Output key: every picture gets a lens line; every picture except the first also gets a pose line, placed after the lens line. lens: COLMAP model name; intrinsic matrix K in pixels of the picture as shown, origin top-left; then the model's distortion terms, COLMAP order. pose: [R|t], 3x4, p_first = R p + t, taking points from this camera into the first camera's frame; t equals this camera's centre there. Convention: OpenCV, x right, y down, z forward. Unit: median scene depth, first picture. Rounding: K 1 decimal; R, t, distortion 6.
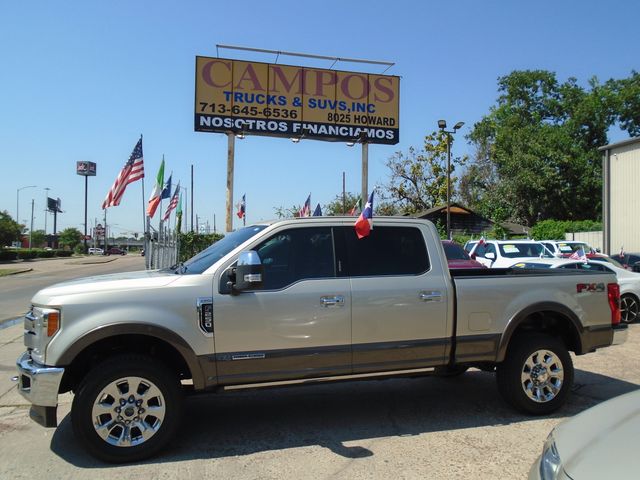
lens RADIAL K [[487.7, 0, 318.8], [0, 487.7, 242.9], [0, 0, 1]] dist [-0.017988, 0.005636]
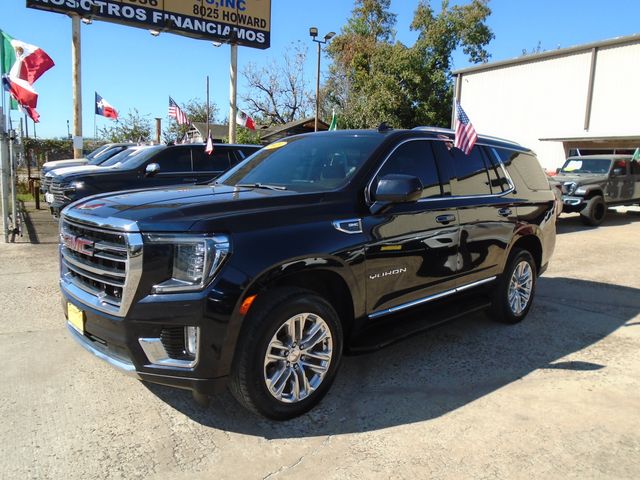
lens RADIAL K [[487.7, 0, 316.6], [0, 487.7, 238.1], [0, 0, 1]] dist [-0.017988, 0.005636]
pose [[0.948560, -0.022262, 0.315812, -0.056861], [-0.029109, 0.987167, 0.157017, 0.007989], [-0.315255, -0.158133, 0.935739, 0.034700]]
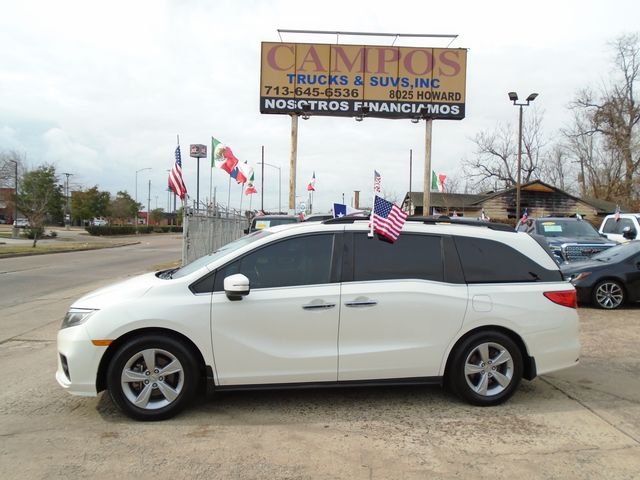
lens RADIAL K [[487.7, 0, 318.2], [0, 487.7, 236.0], [0, 0, 1]] dist [-0.017988, 0.005636]
pose [[0.976657, 0.015296, -0.214260, 0.093333], [-0.009040, 0.999505, 0.030148, 0.003117], [0.214615, -0.027507, 0.976311, -0.014319]]
